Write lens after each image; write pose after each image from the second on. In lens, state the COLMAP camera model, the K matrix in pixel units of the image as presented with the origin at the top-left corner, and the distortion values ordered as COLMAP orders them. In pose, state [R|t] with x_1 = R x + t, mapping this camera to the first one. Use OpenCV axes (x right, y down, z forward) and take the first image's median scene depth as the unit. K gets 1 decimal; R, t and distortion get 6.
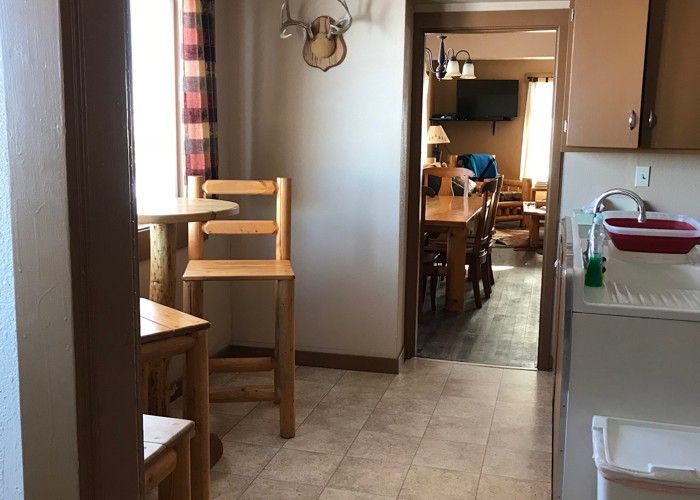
lens RADIAL K [[764.5, 0, 349.6], [0, 764.5, 250.5], [0, 0, 1]] dist [0.009288, 0.000000]
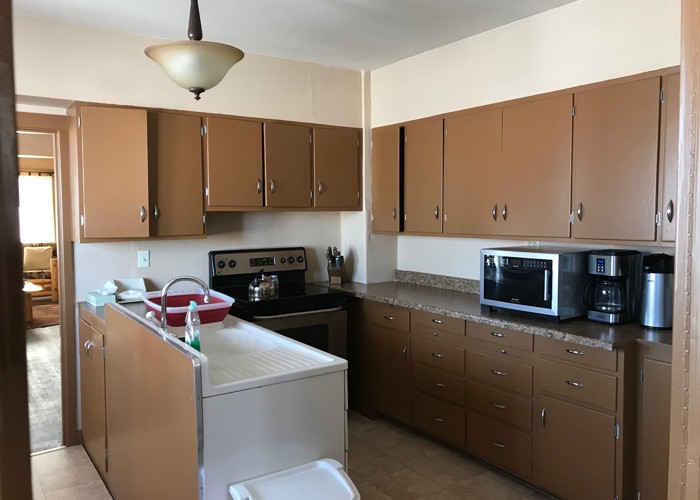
lens RADIAL K [[581.0, 0, 352.1], [0, 581.0, 247.9], [0, 0, 1]] dist [0.012714, 0.010206]
pose [[0.651568, -0.062921, 0.755976, -0.041014], [0.134165, 0.990403, -0.033202, -0.016823], [-0.746632, 0.123059, 0.653757, 0.065707]]
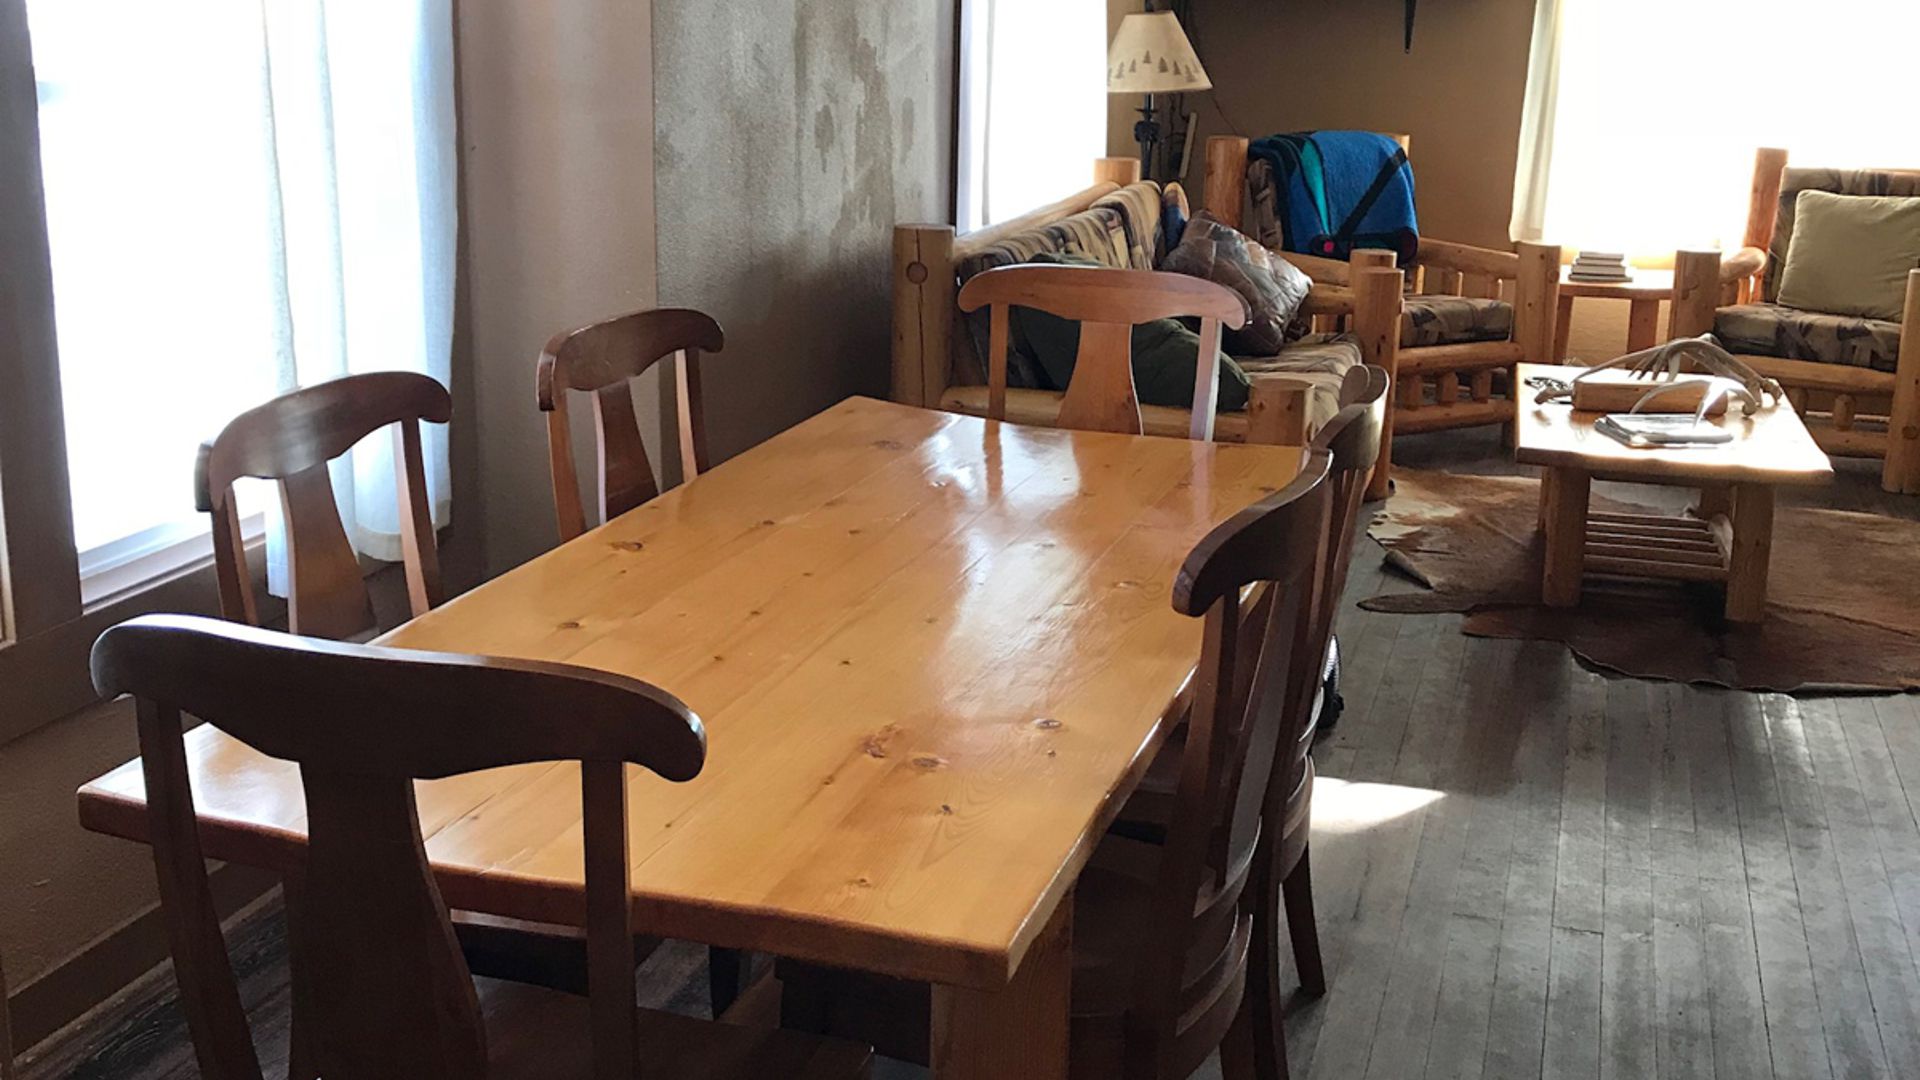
lens RADIAL K [[2126.9, 0, 955.5], [0, 2126.9, 539.1], [0, 0, 1]] dist [0.029623, 0.000000]
pose [[0.999274, 0.020798, -0.031908, 0.088705], [-0.017570, 0.995001, 0.098311, -0.077074], [0.033793, -0.097679, 0.994644, 0.392633]]
